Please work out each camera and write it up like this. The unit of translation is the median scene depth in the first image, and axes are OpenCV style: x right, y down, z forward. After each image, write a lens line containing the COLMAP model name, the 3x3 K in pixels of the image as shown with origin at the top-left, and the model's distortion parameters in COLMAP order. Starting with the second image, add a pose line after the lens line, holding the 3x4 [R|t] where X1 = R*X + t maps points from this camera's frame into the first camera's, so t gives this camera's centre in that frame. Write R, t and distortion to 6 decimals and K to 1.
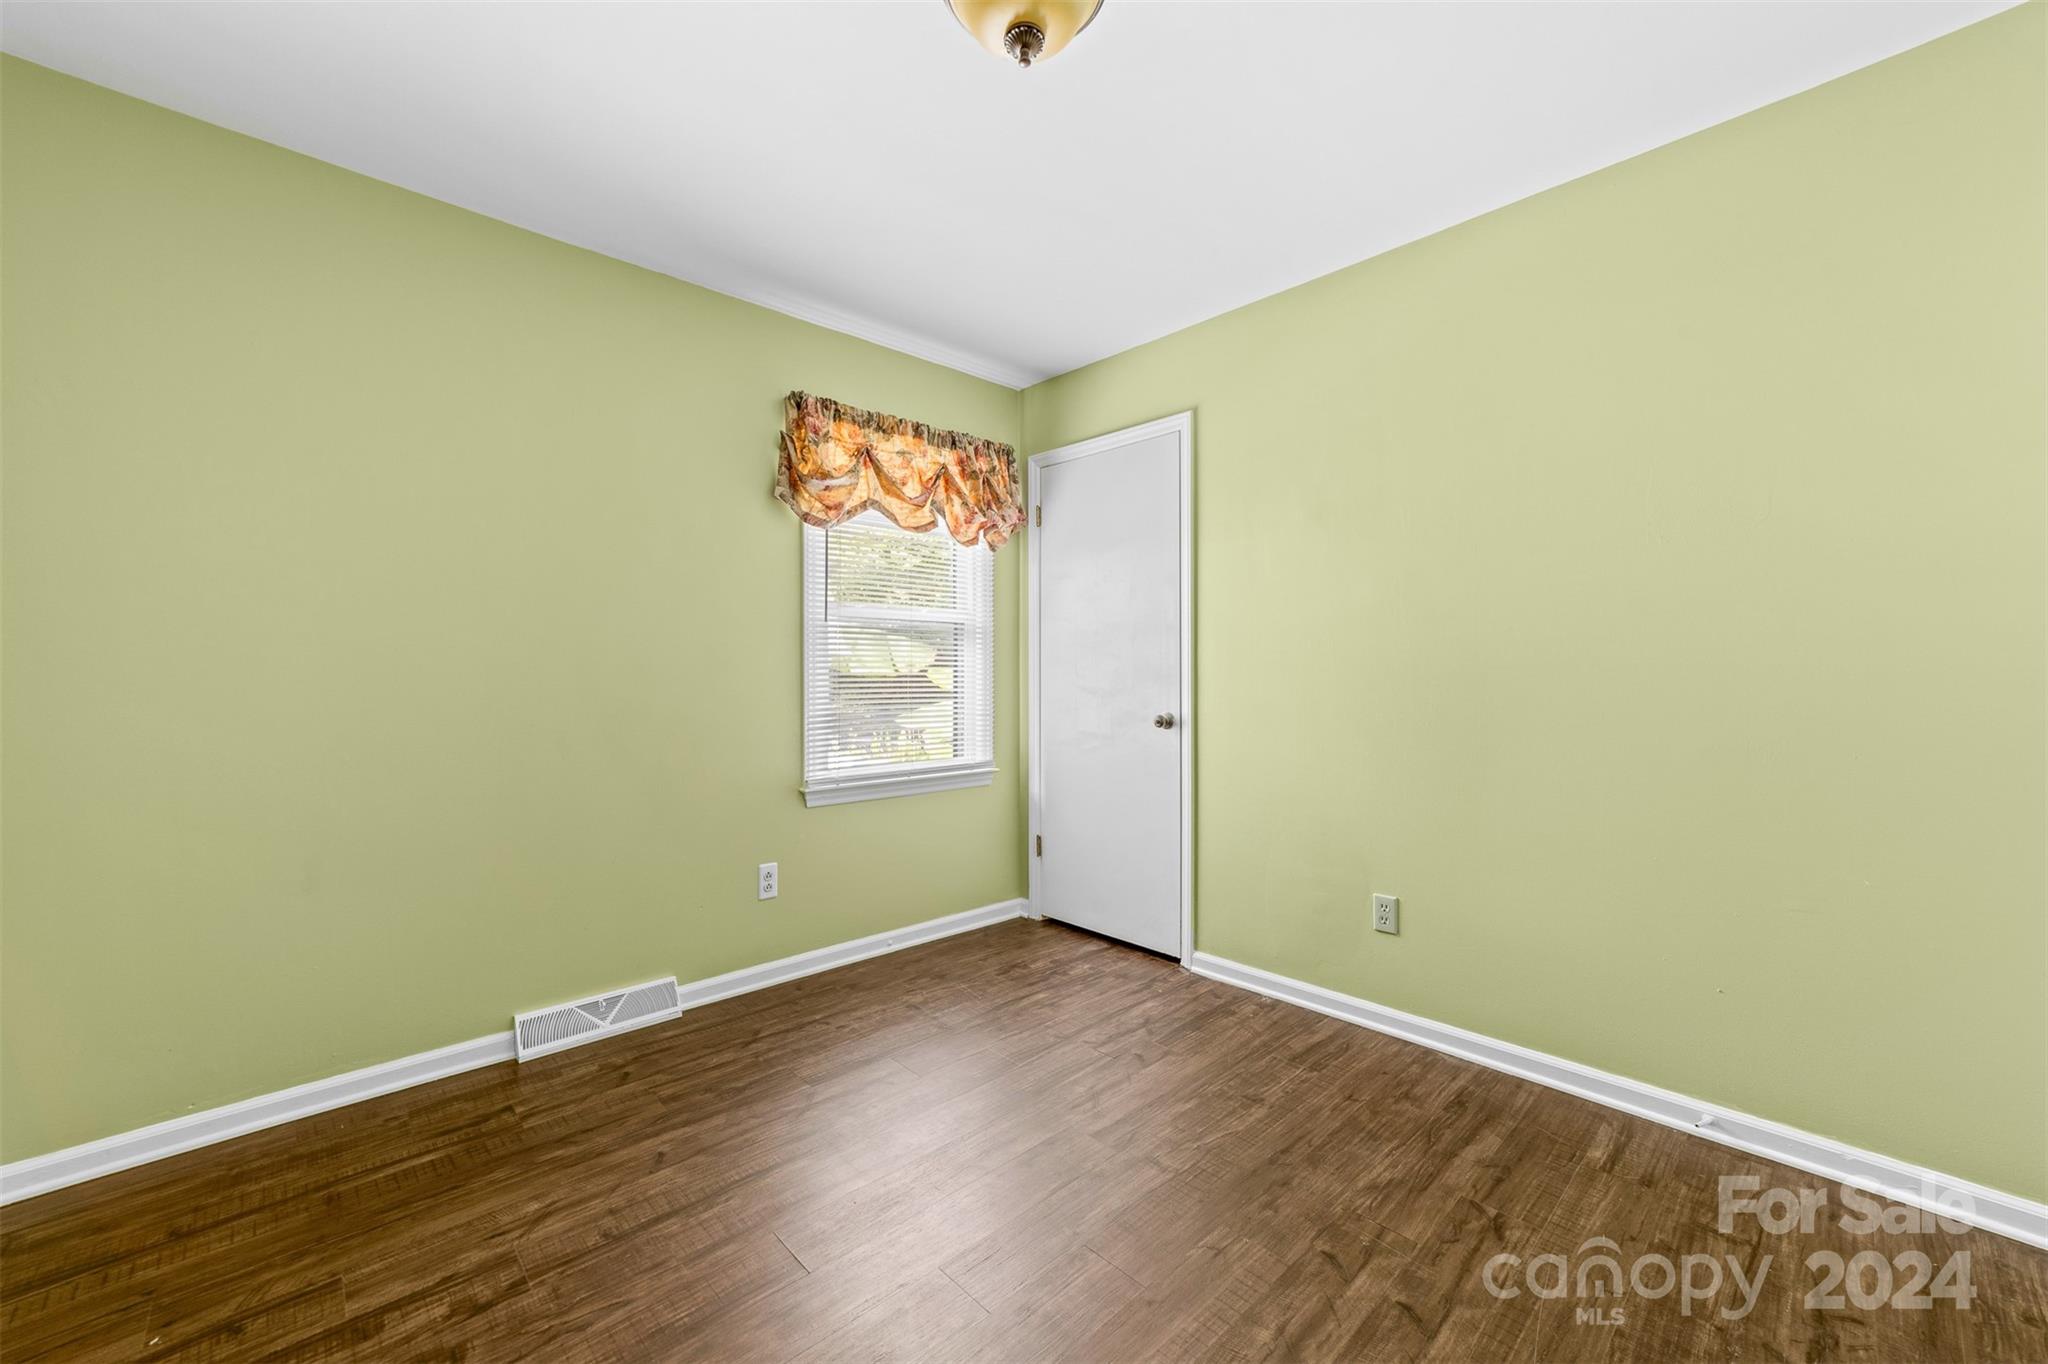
lens RADIAL K [[795.1, 0, 1003.8], [0, 795.1, 678.1], [0, 0, 1]] dist [-0.022742, 0.010867]
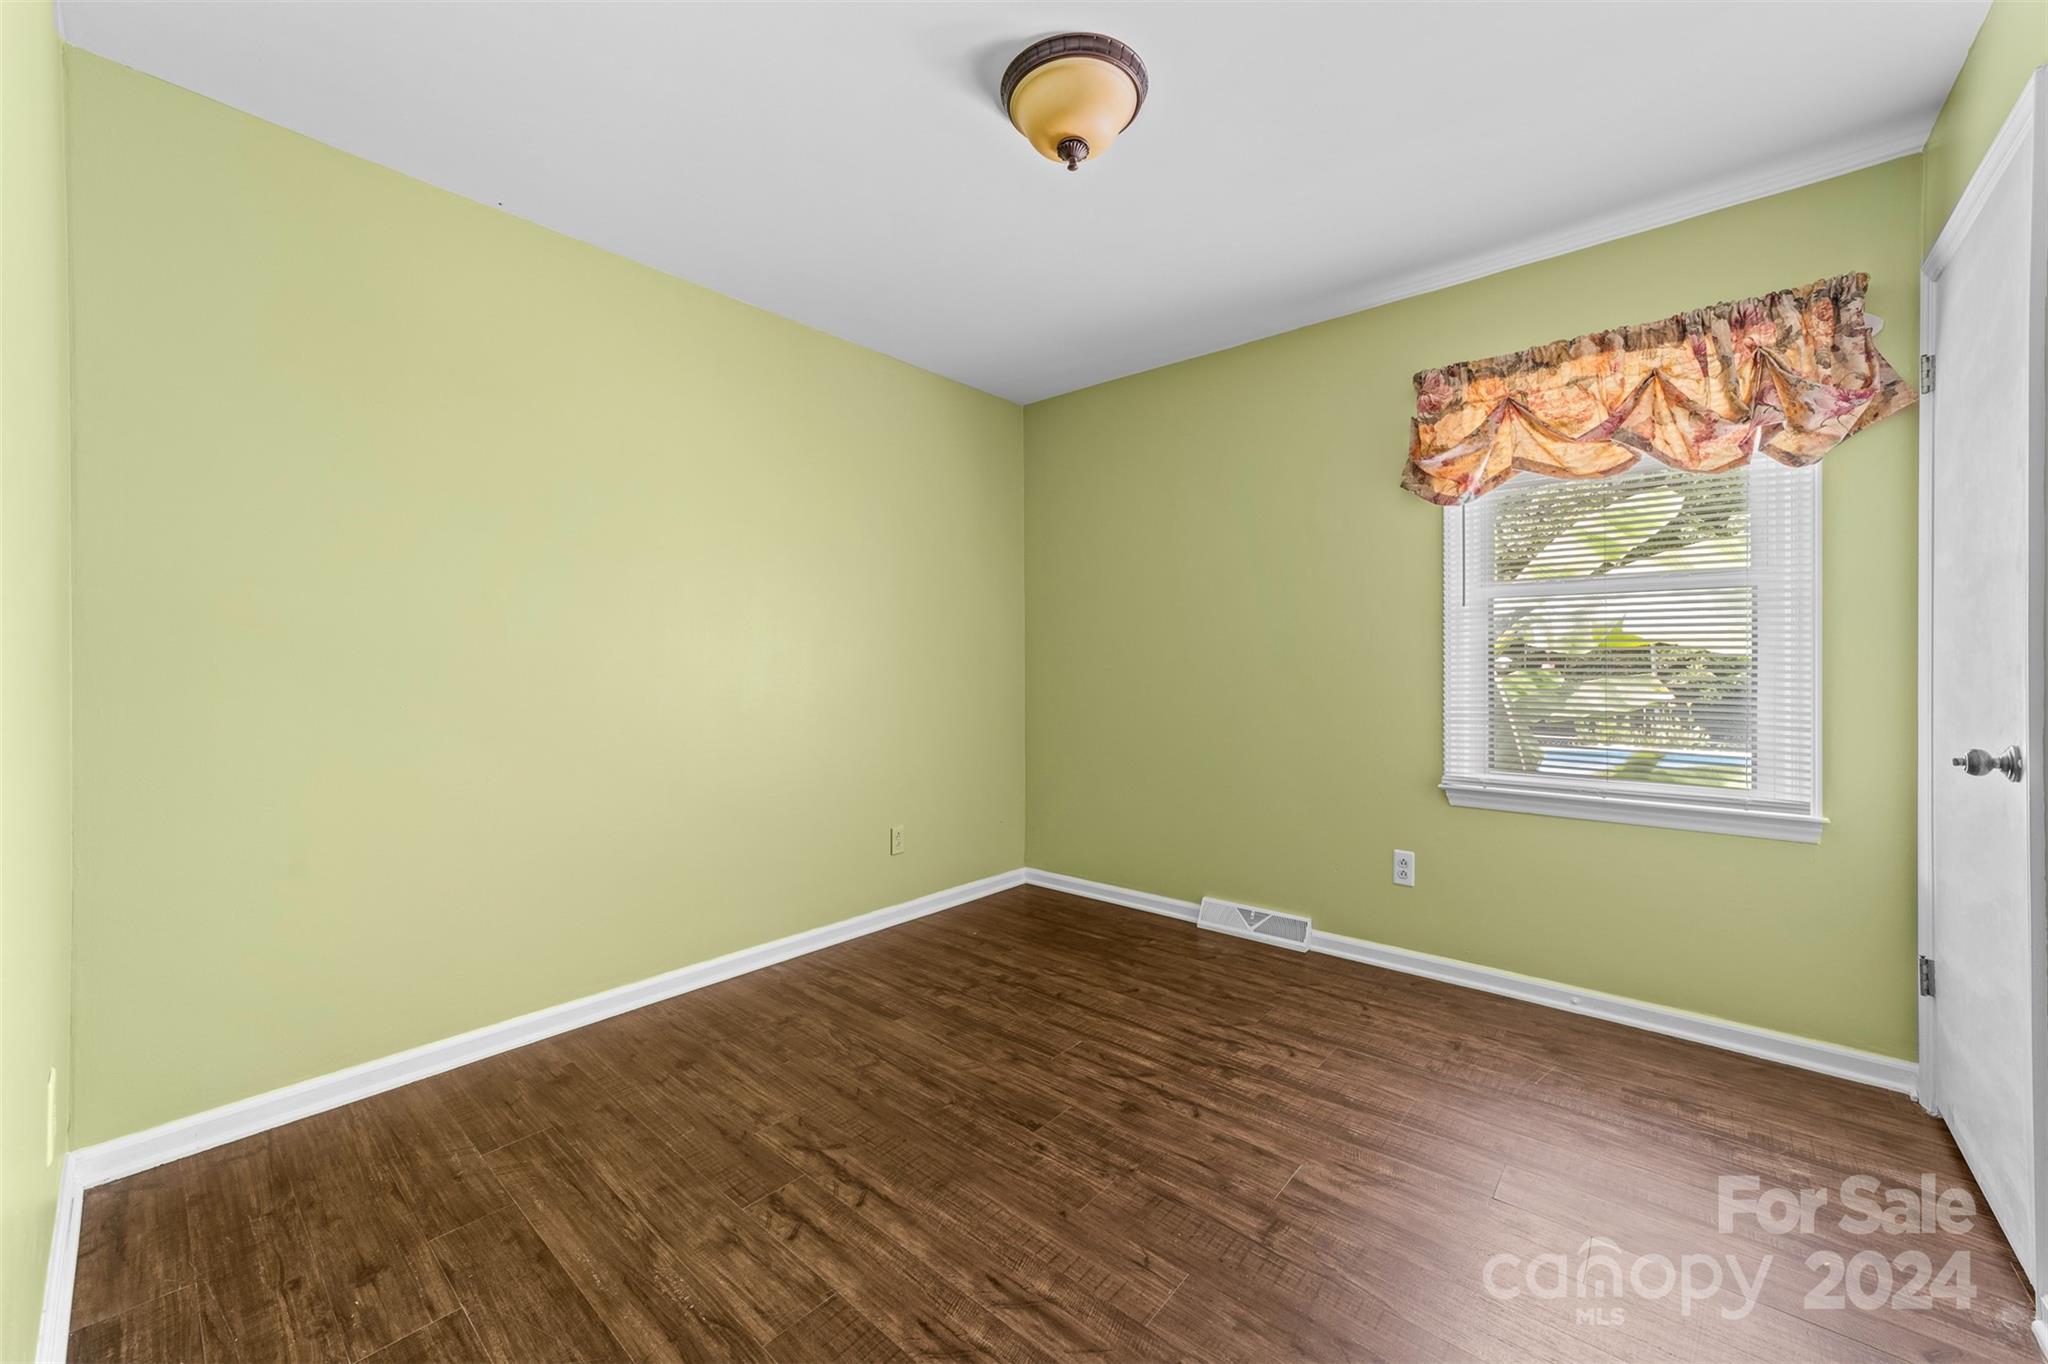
lens RADIAL K [[783.1, 0, 1015.4], [0, 783.1, 686.9], [0, 0, 1]] dist [-0.017863, 0.008516]
pose [[0.115790, 0.031161, -0.992785, 0.645653], [-0.005000, 0.999513, 0.030789, -0.003735], [0.993261, 0.001399, 0.115889, 0.403232]]
